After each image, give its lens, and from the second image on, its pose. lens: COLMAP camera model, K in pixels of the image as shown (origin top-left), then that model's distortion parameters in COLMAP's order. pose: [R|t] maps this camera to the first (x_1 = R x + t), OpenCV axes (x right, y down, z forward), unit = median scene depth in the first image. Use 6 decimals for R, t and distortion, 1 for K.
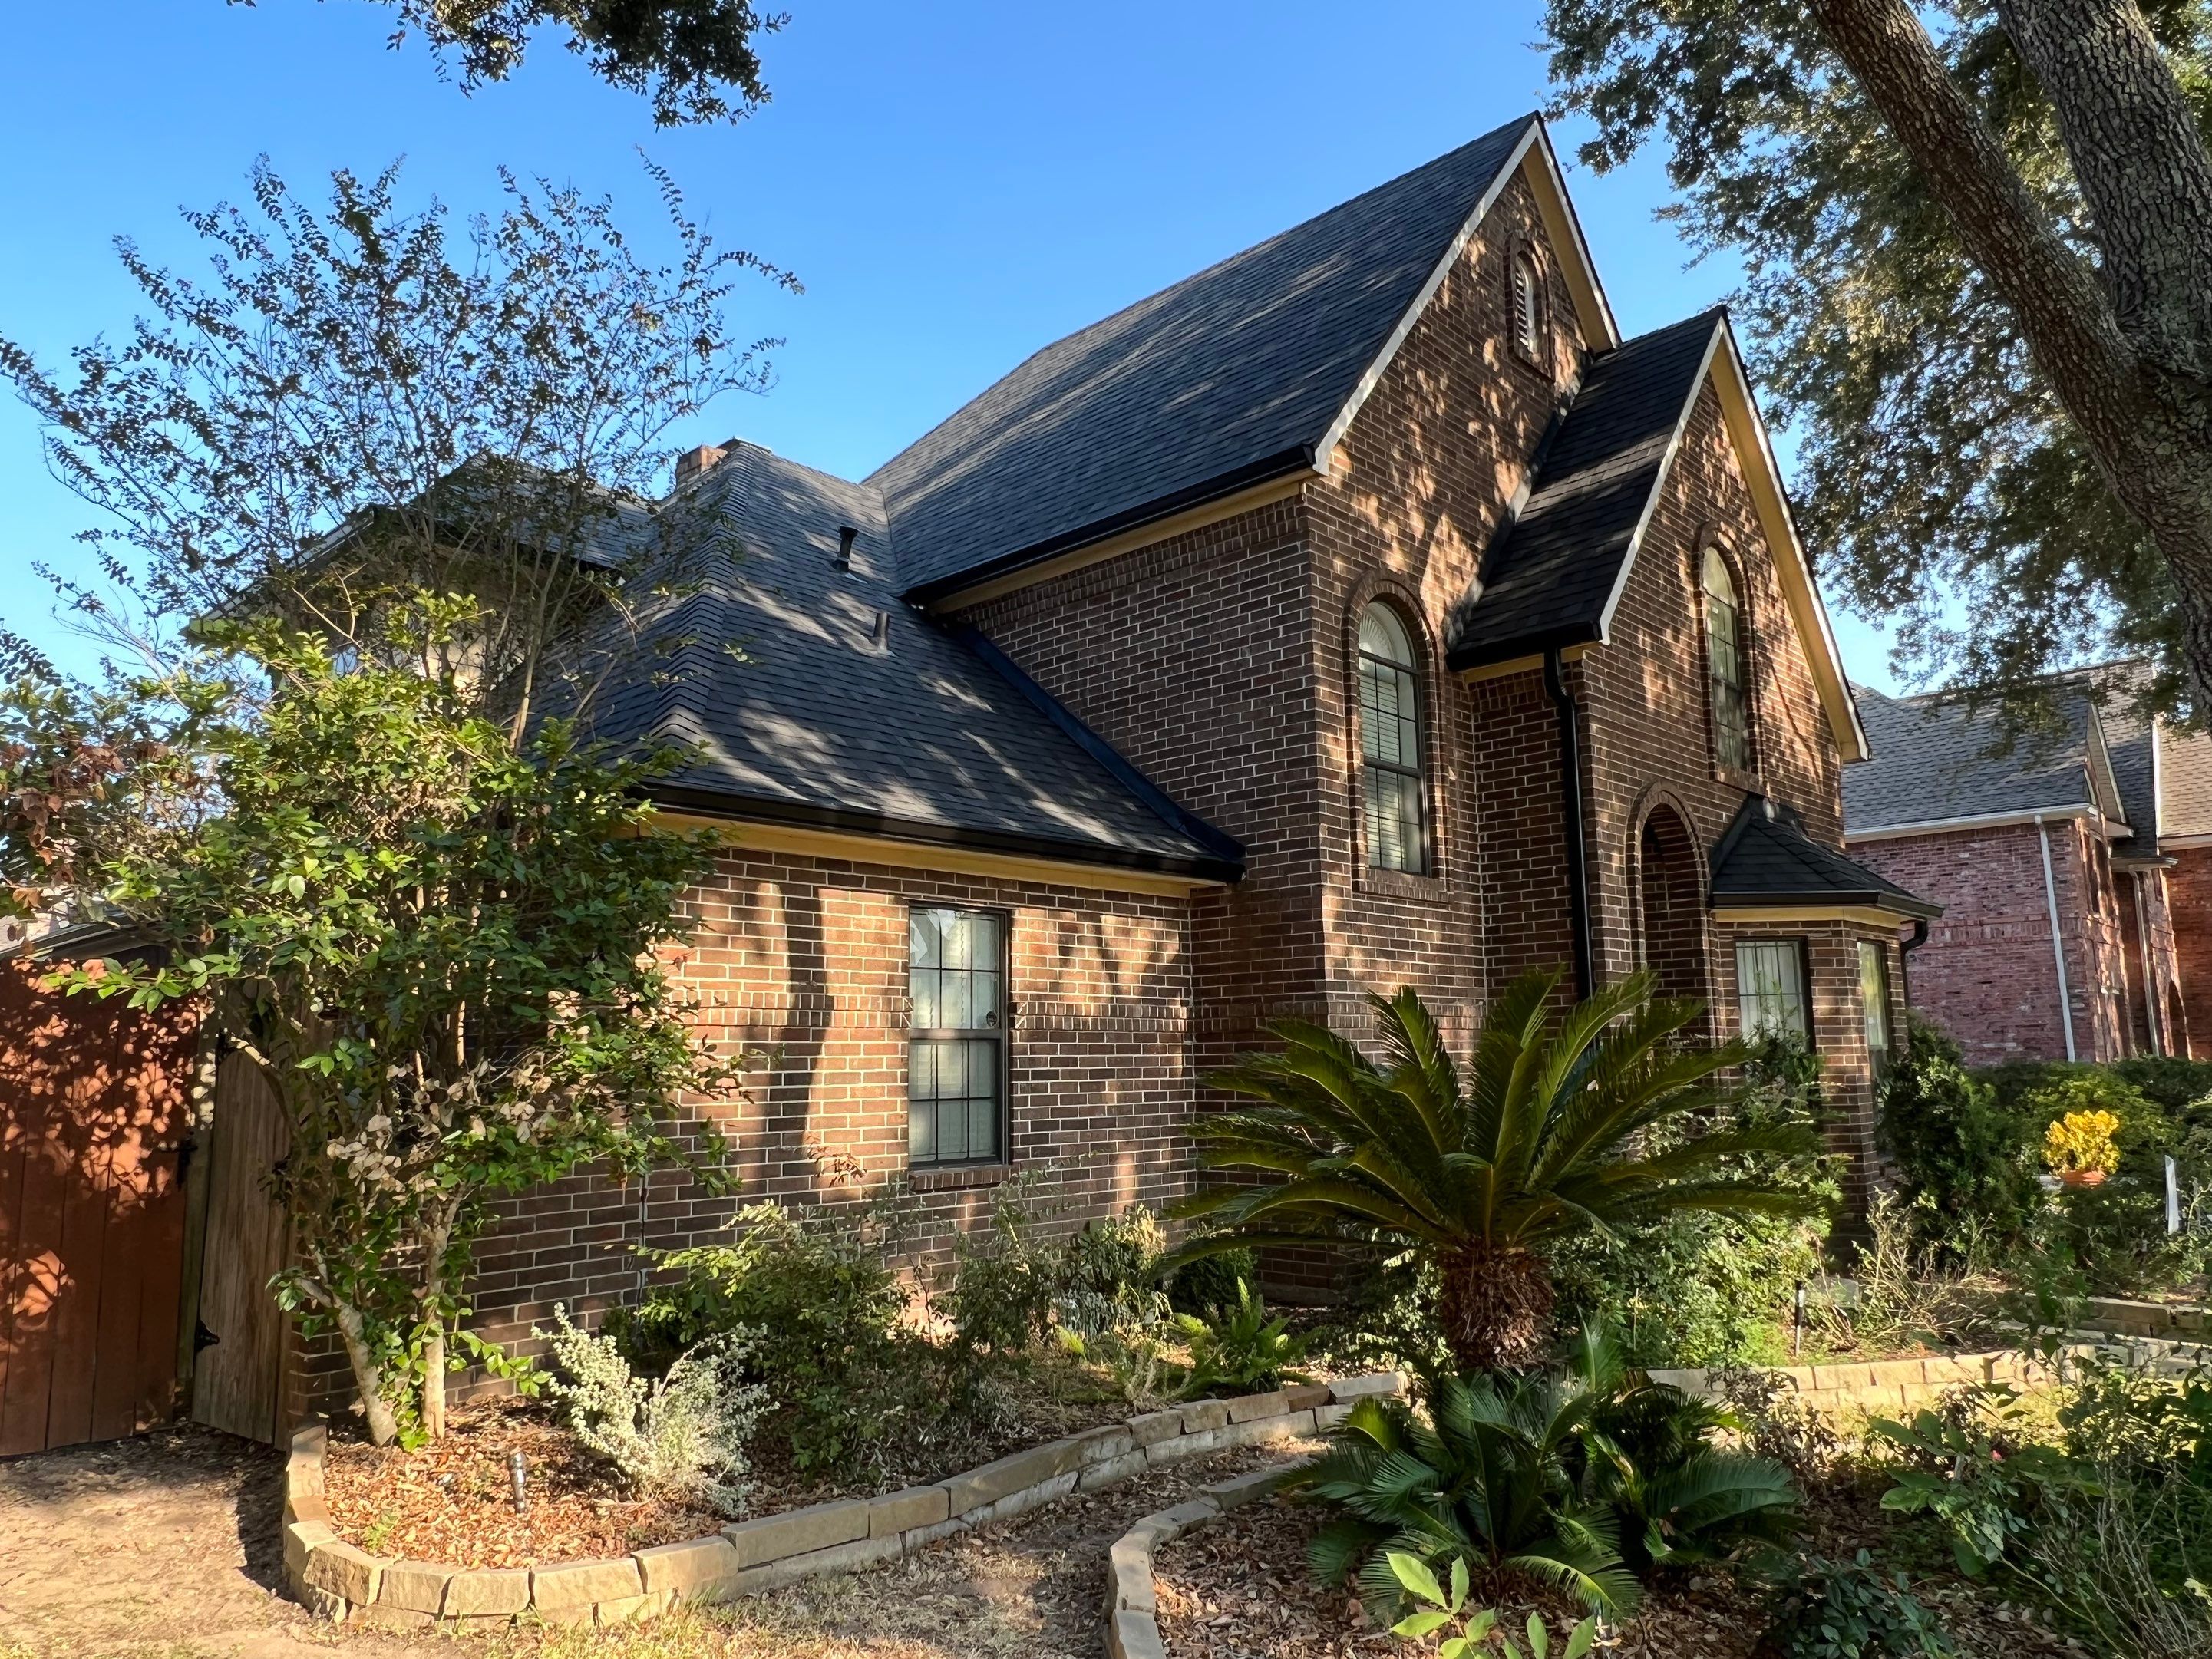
lens RADIAL K [[1536.6, 0, 1107.7], [0, 1536.6, 842.6], [0, 0, 1]] dist [-0.002569, 0.001546]
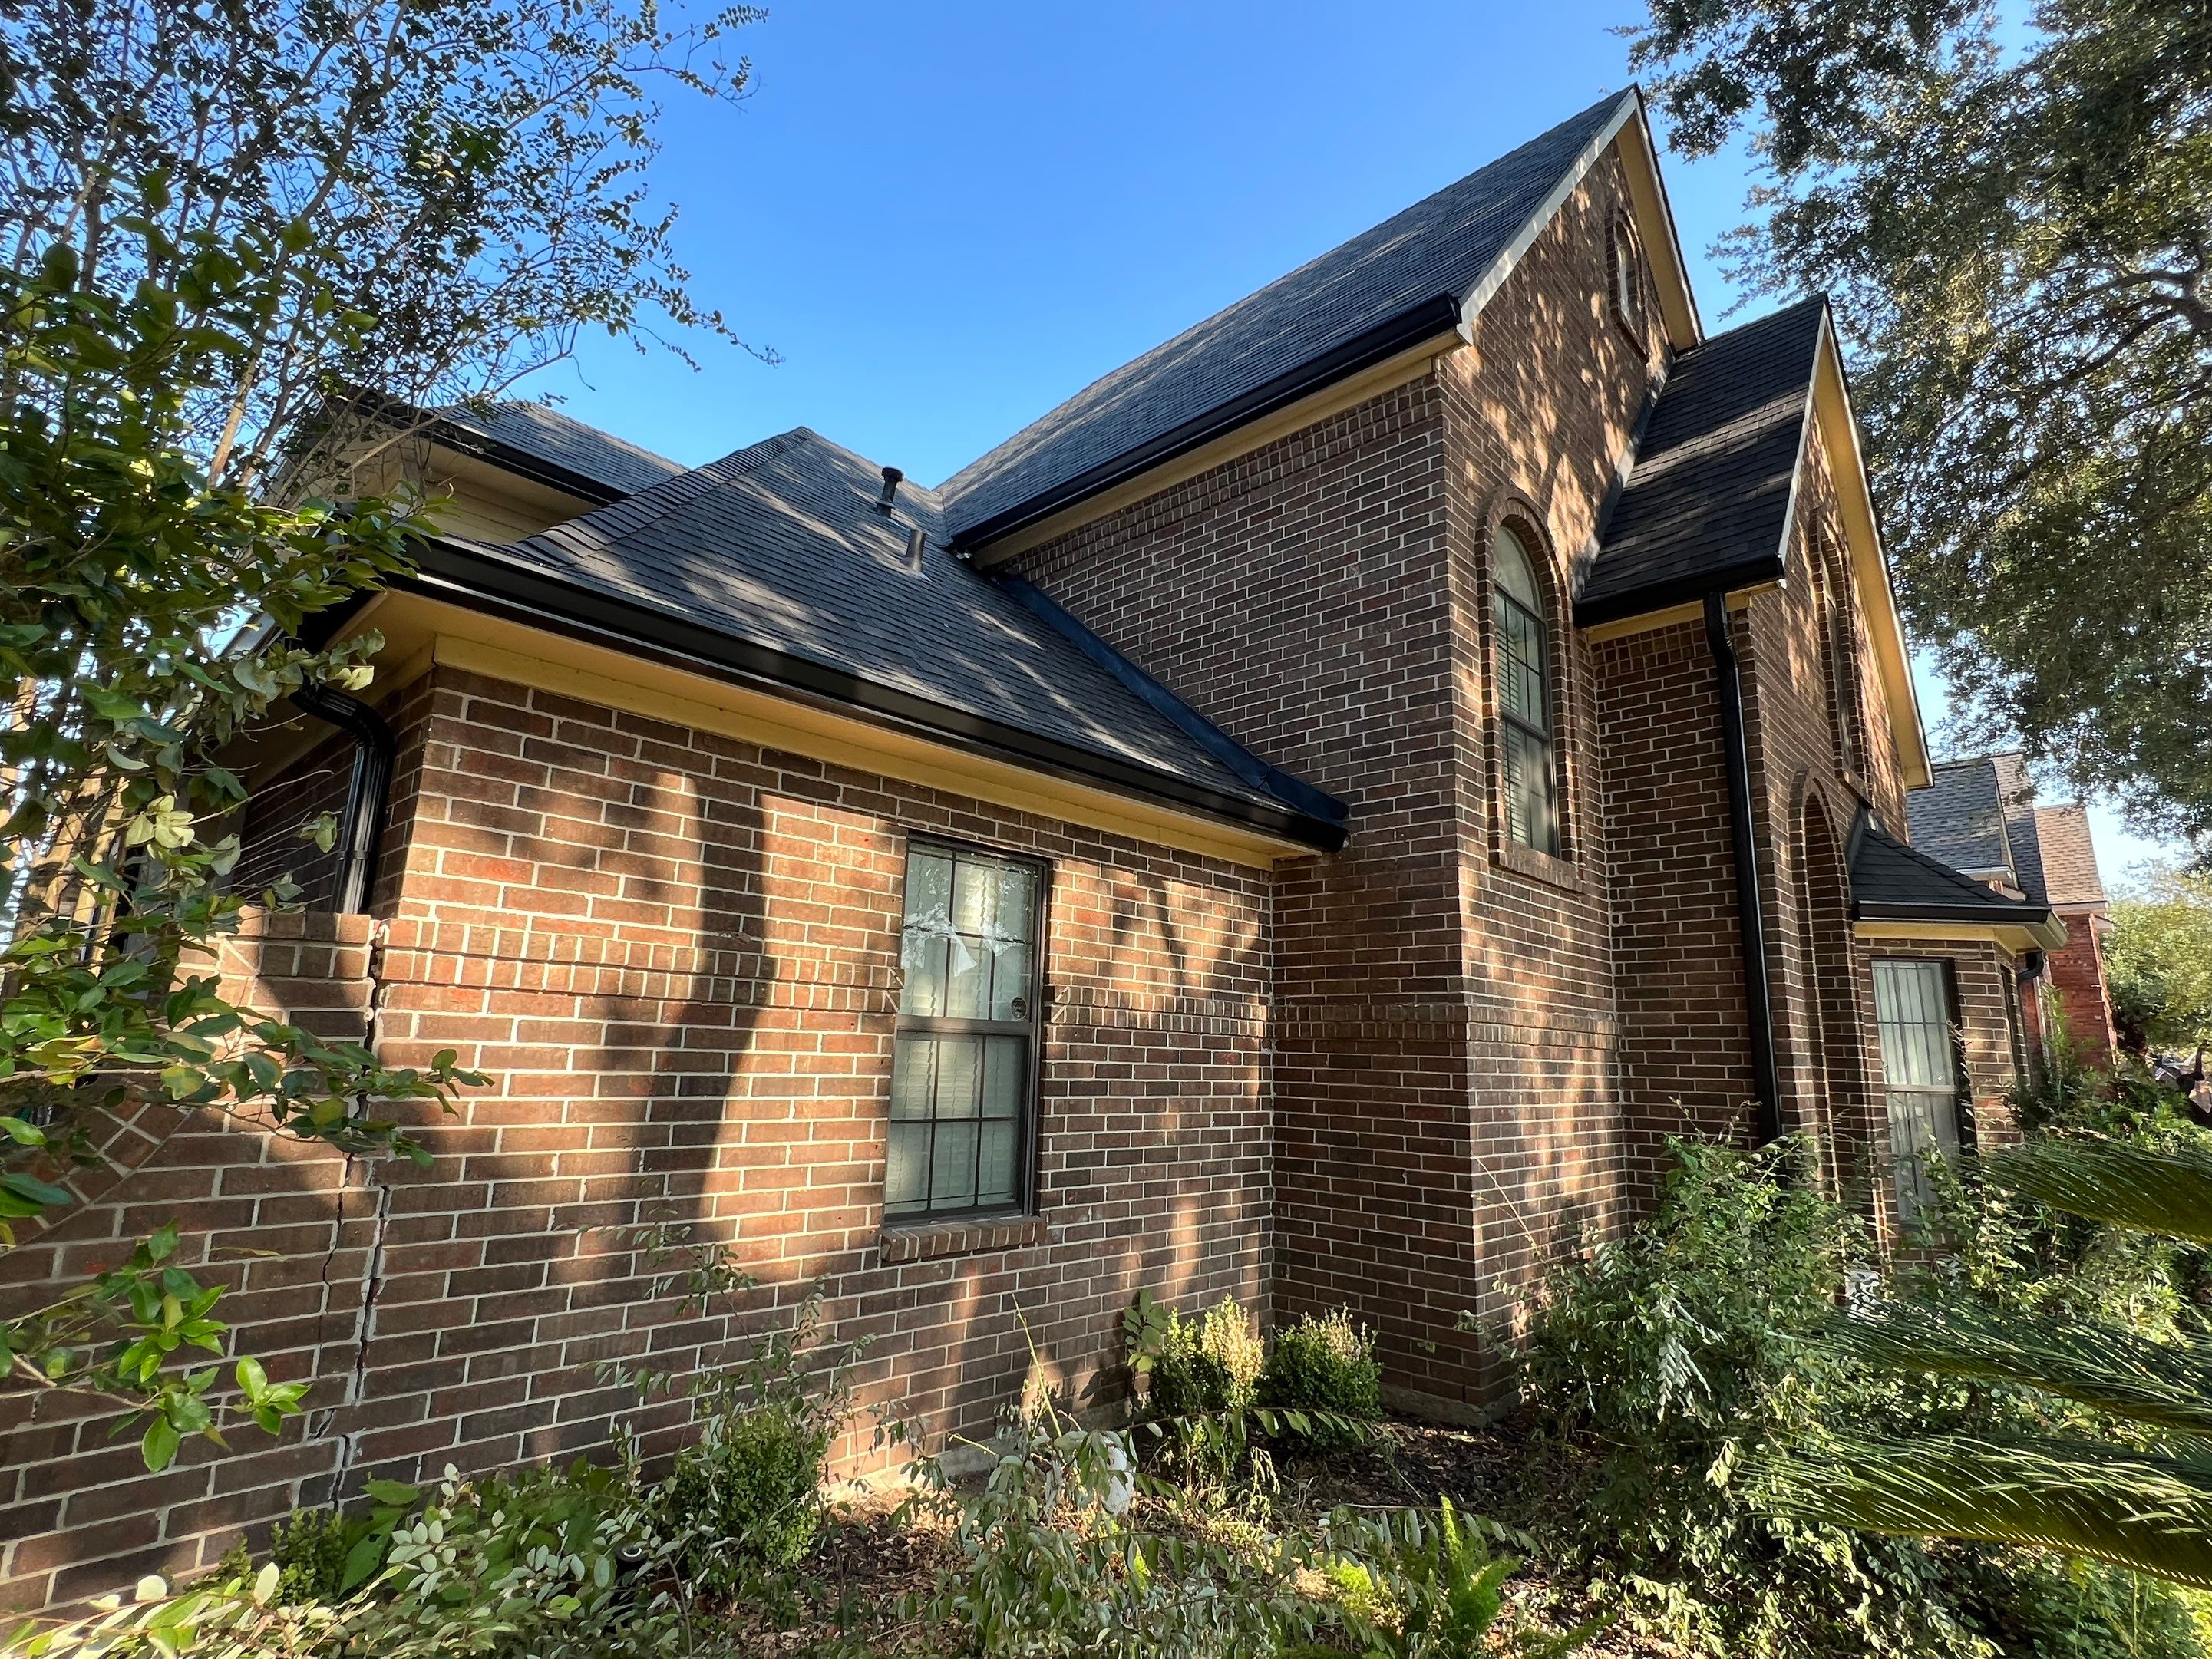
lens RADIAL K [[1118.9, 0, 1106.0], [0, 1118.9, 829.5], [0, 0, 1]] dist [-0.012945, 0.001464]
pose [[0.999009, 0.042372, -0.013643, -0.027710], [-0.043085, 0.997441, -0.057051, 0.053056], [0.011191, 0.057582, 0.998278, 0.421057]]
